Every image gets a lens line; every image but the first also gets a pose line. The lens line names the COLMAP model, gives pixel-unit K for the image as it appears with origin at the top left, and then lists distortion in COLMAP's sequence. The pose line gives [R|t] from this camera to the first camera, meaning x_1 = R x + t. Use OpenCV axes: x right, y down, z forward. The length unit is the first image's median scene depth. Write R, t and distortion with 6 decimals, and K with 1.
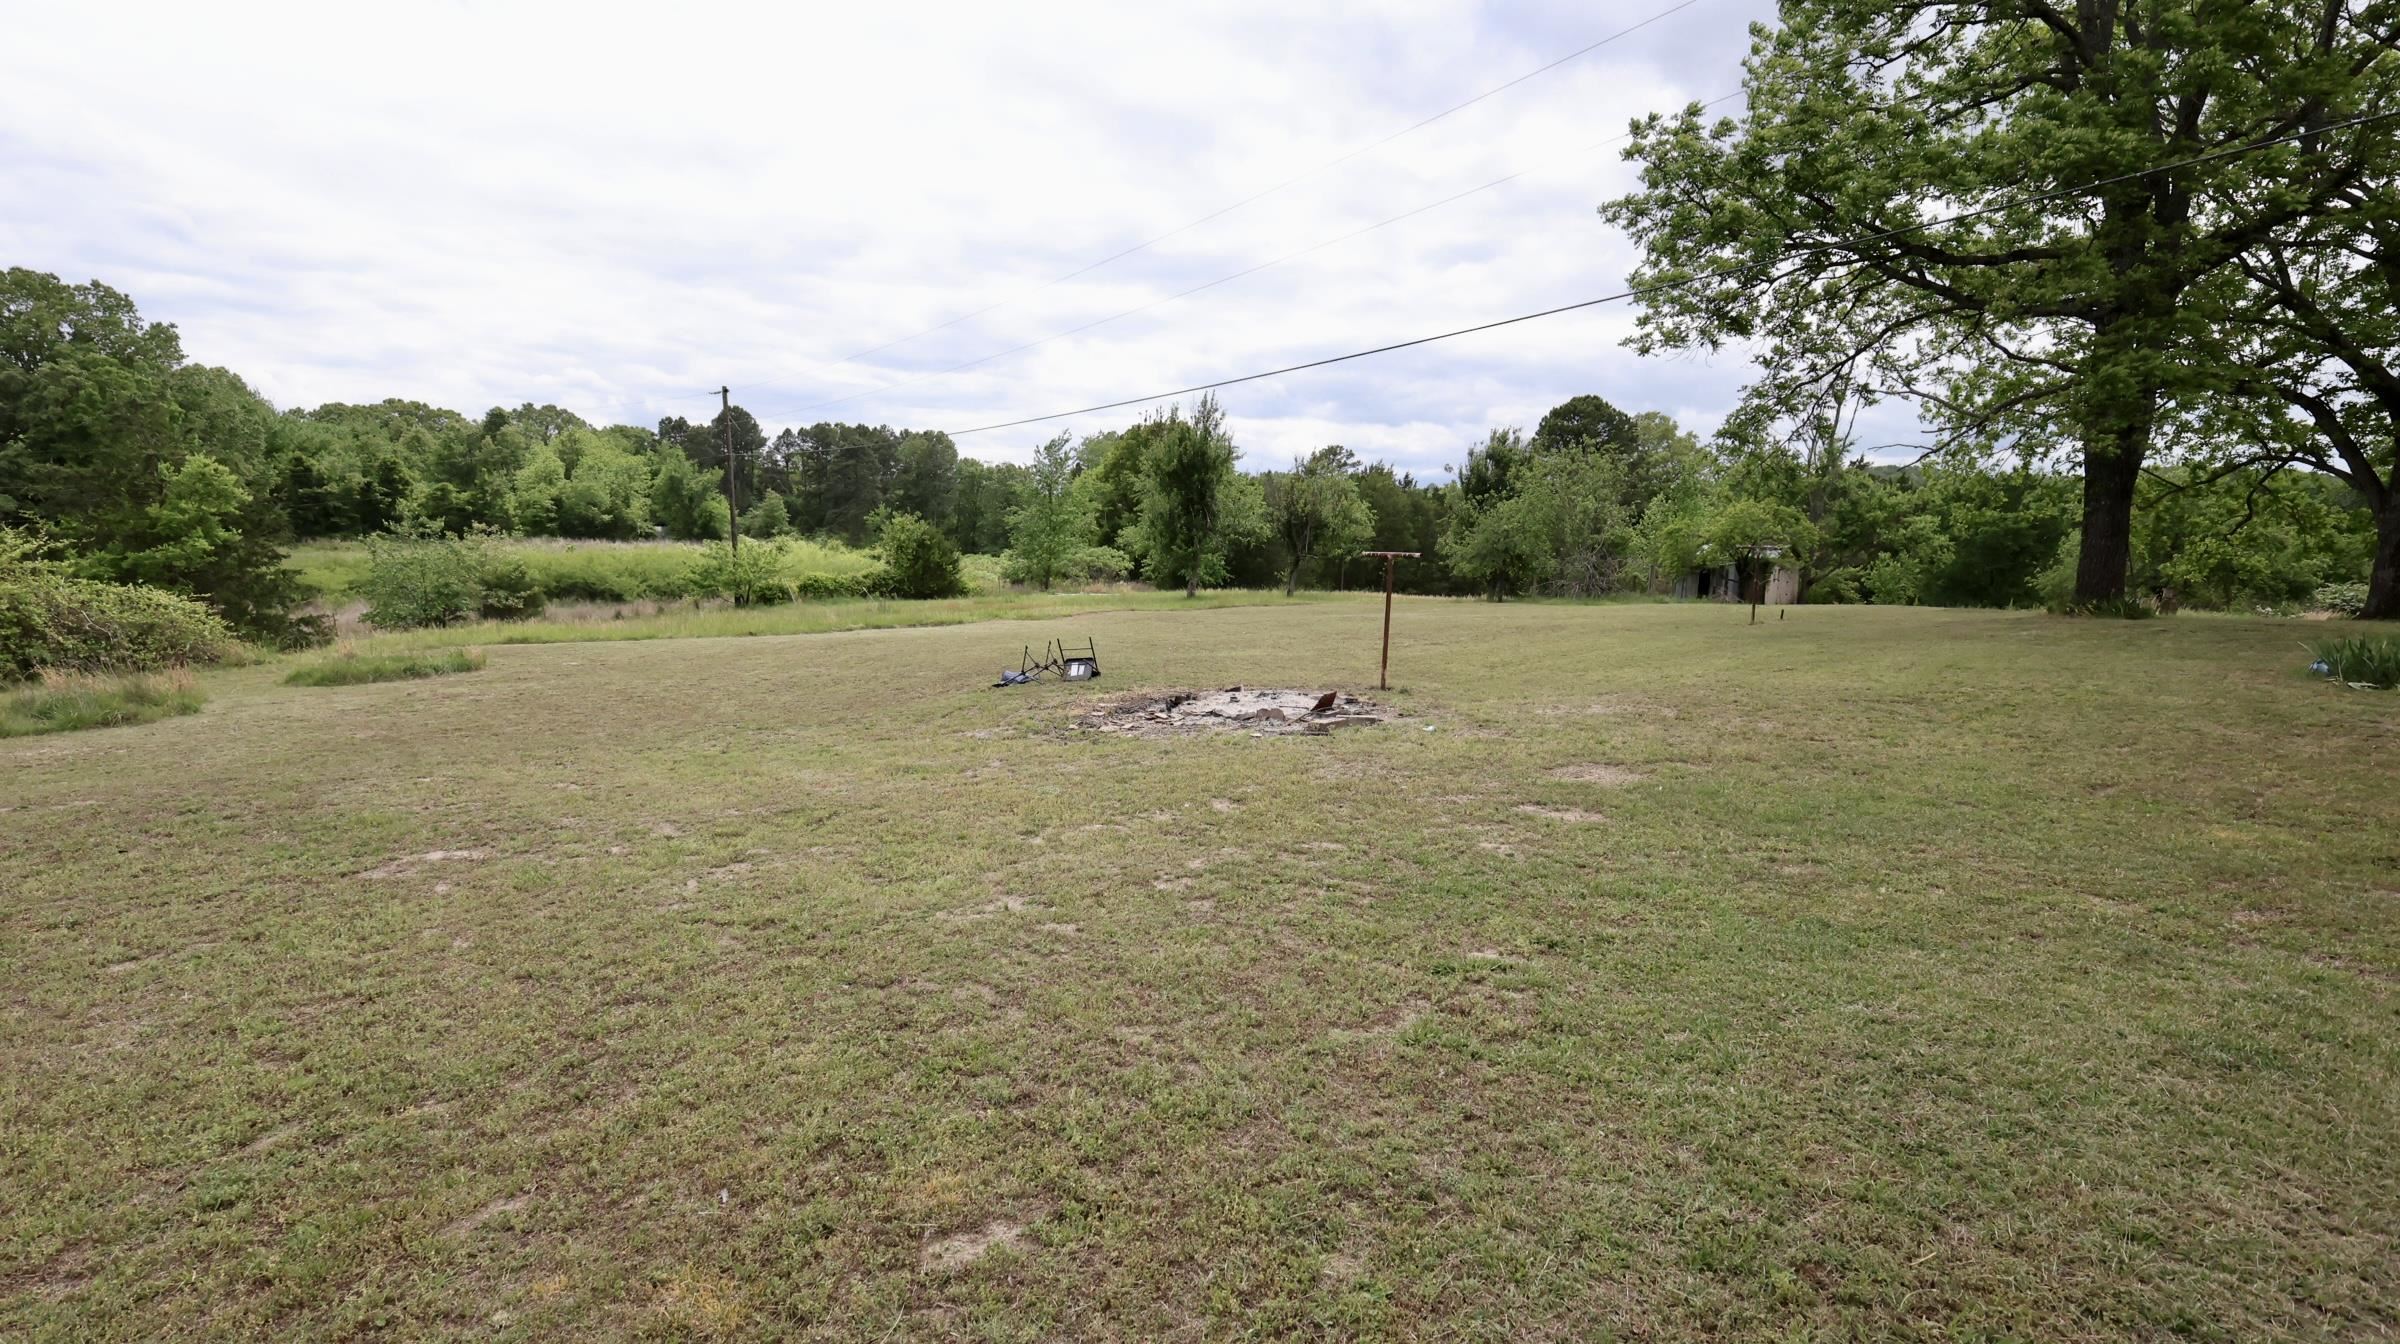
lens RADIAL K [[1097.2, 0, 1206.1], [0, 1097.2, 671.4], [0, 0, 1]] dist [0.015185, -0.000164]
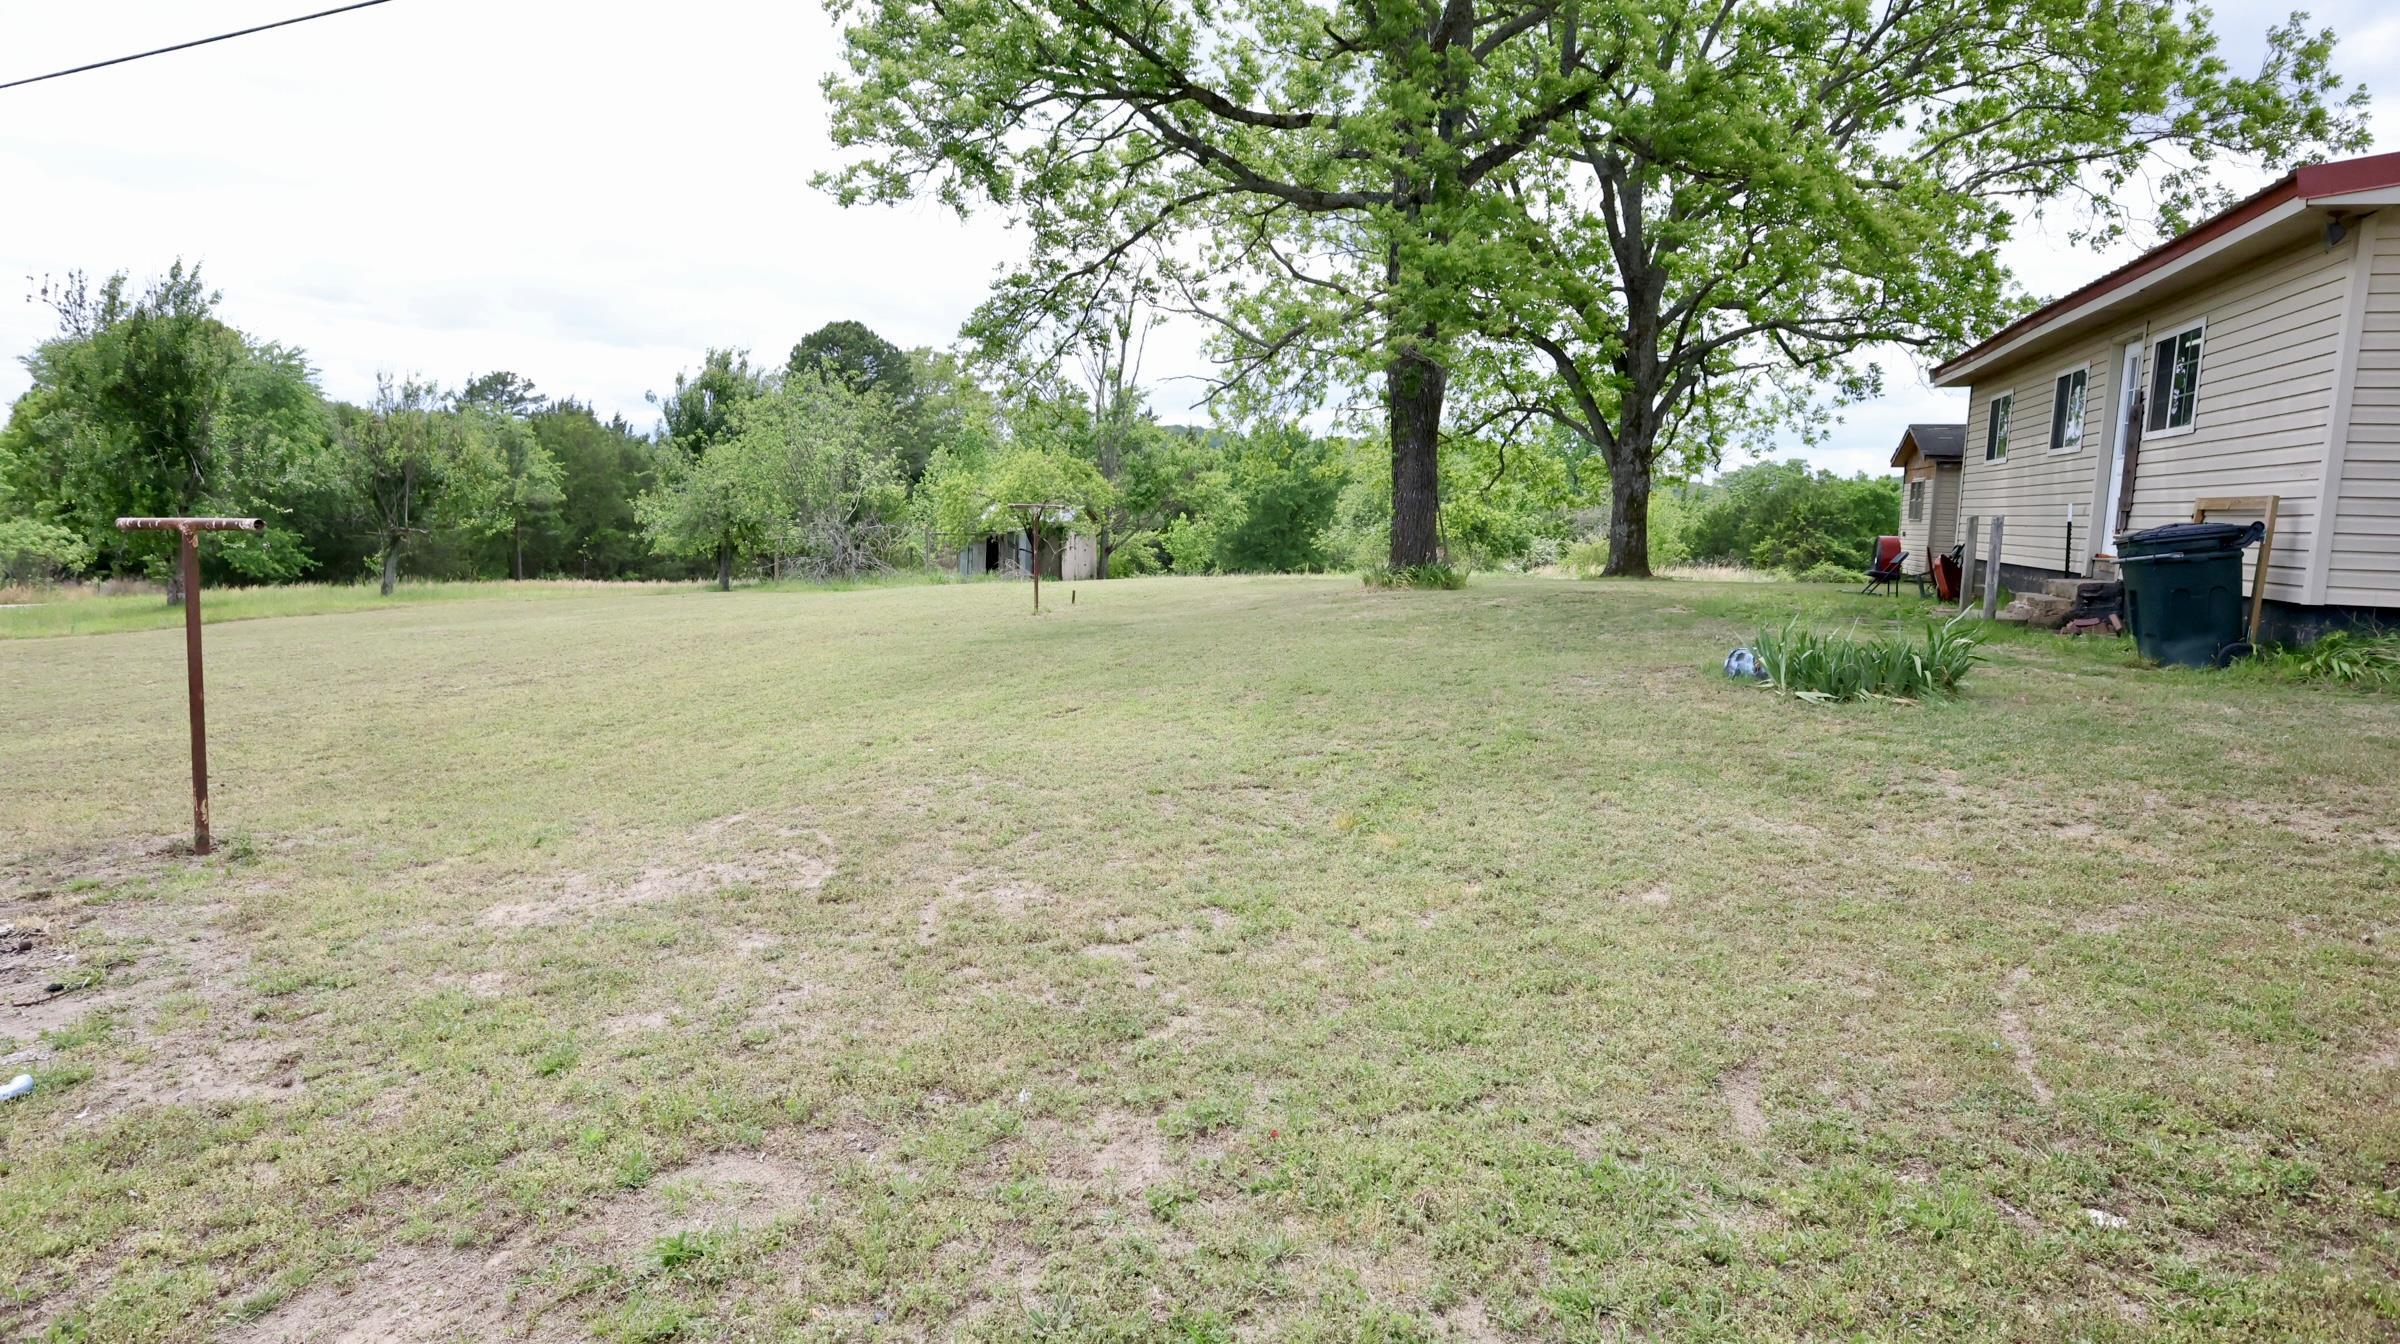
lens RADIAL K [[1380.5, 0, 1220.9], [0, 1380.5, 688.2], [0, 0, 1]] dist [-0.021470, 0.000062]
pose [[0.836995, -0.080566, 0.541247, 0.042041], [0.073106, 0.996699, 0.035308, -0.006827], [-0.542305, 0.010016, 0.840122, 0.072017]]
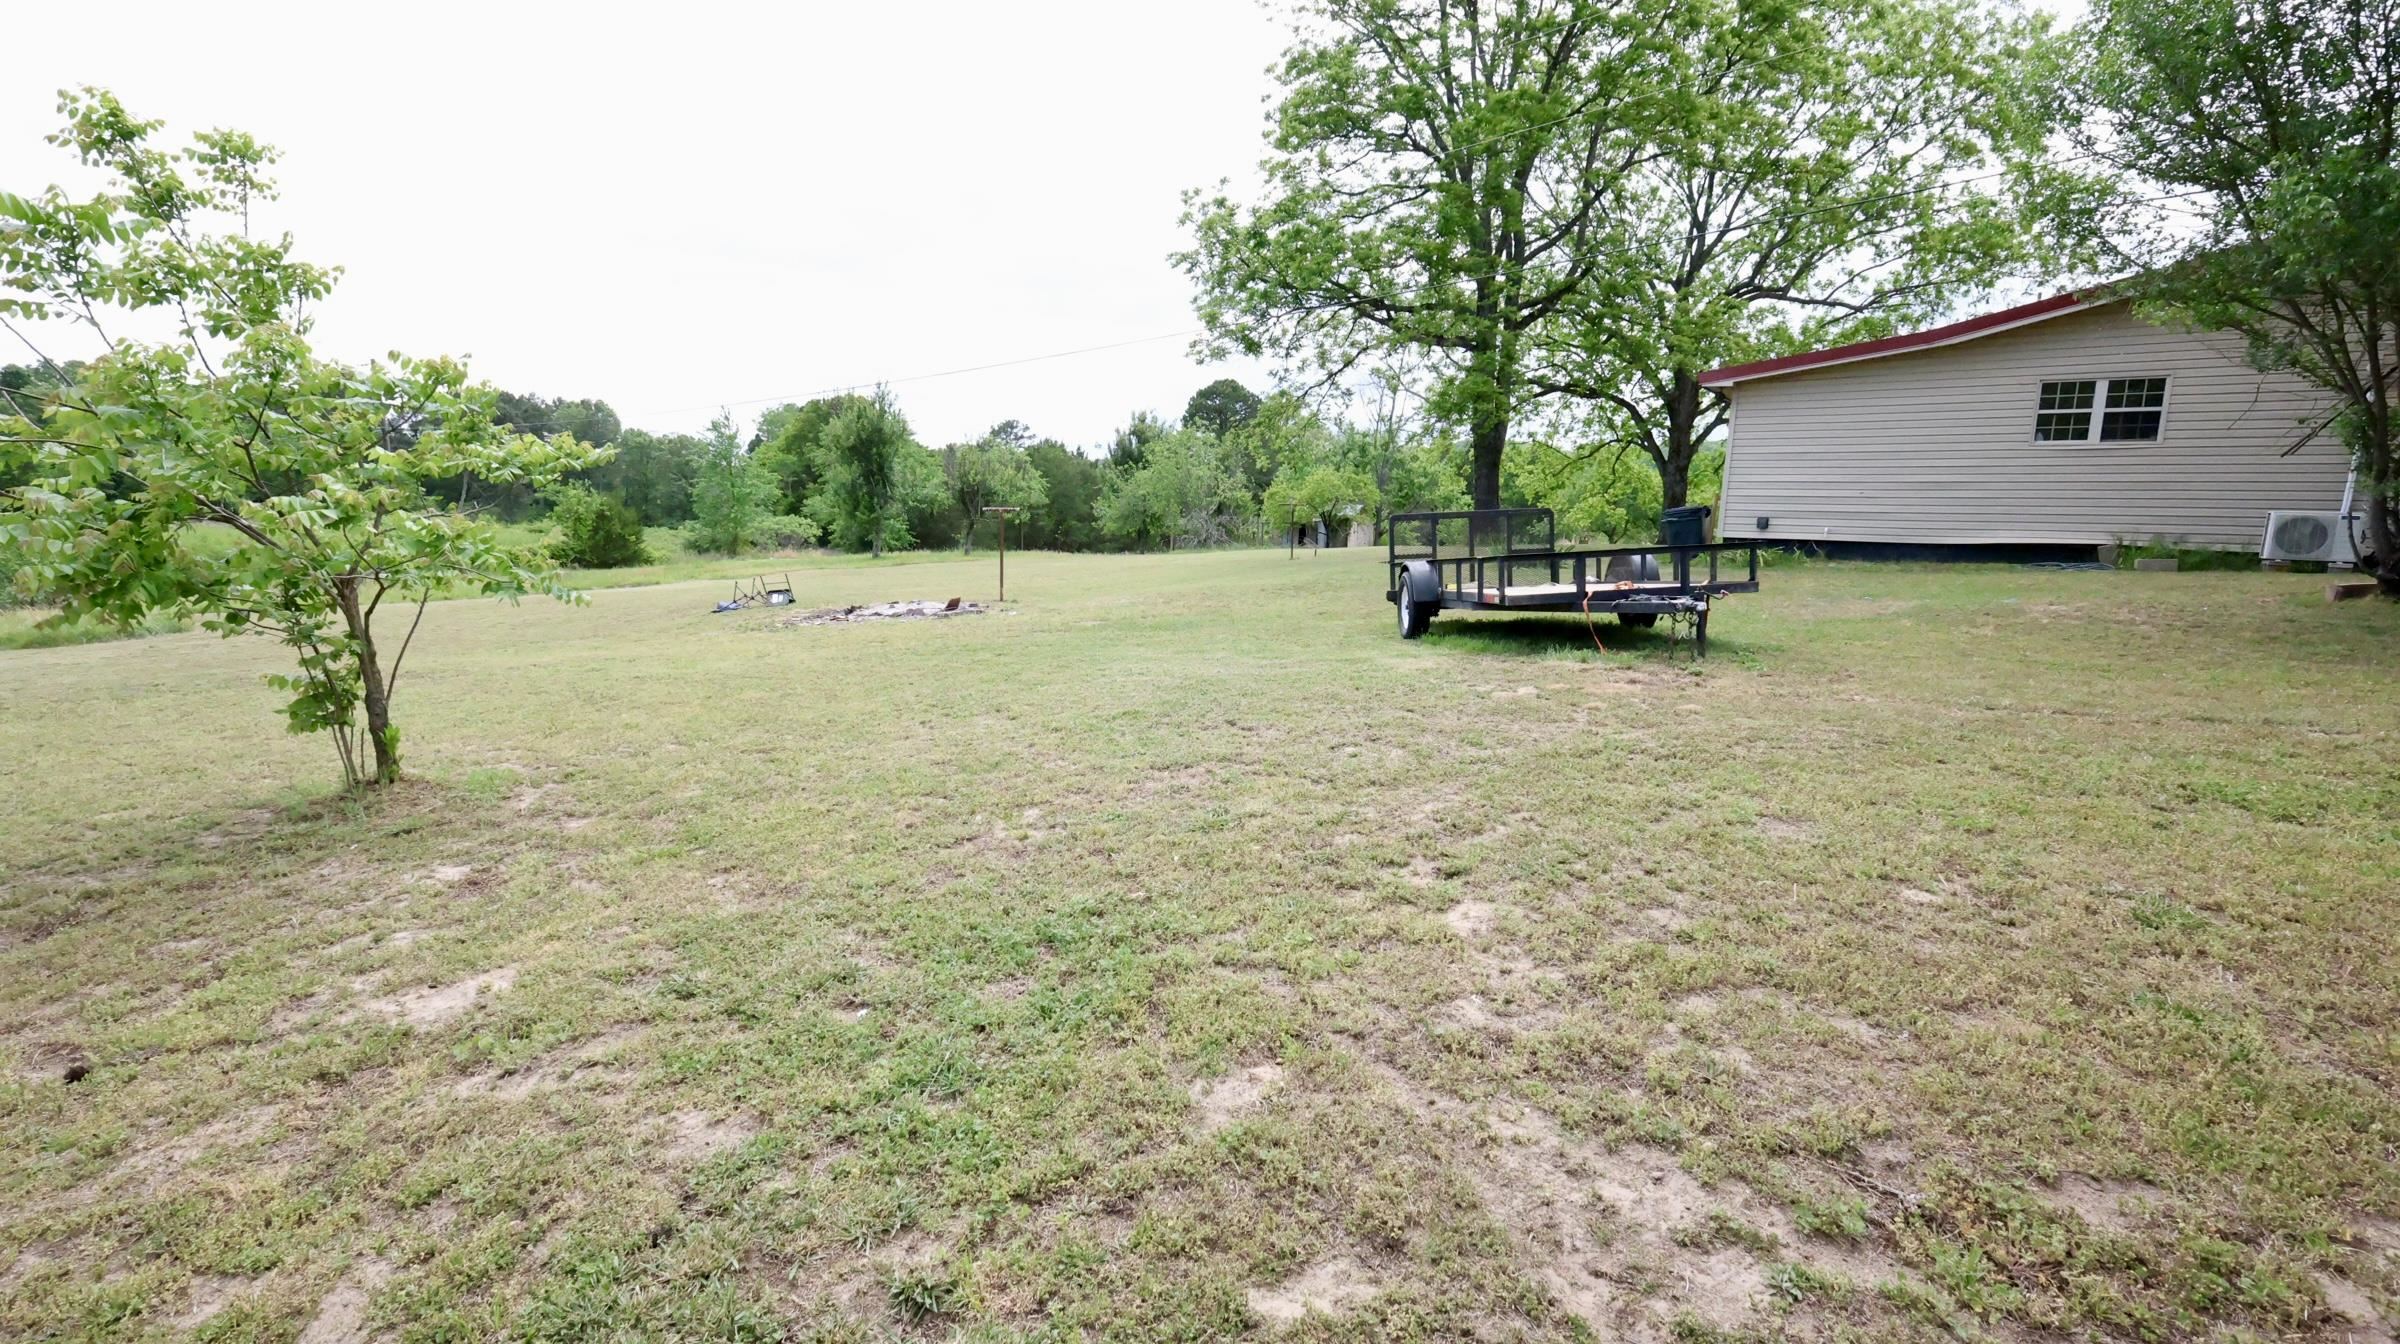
lens RADIAL K [[1005.6, 0, 1209.7], [0, 1005.6, 655.9], [0, 0, 1]] dist [0.003353, 0.000794]
pose [[0.955253, -0.058492, 0.289948, 0.006659], [0.050280, 0.998097, 0.035701, 0.011652], [-0.291485, -0.019525, 0.956376, -0.080718]]
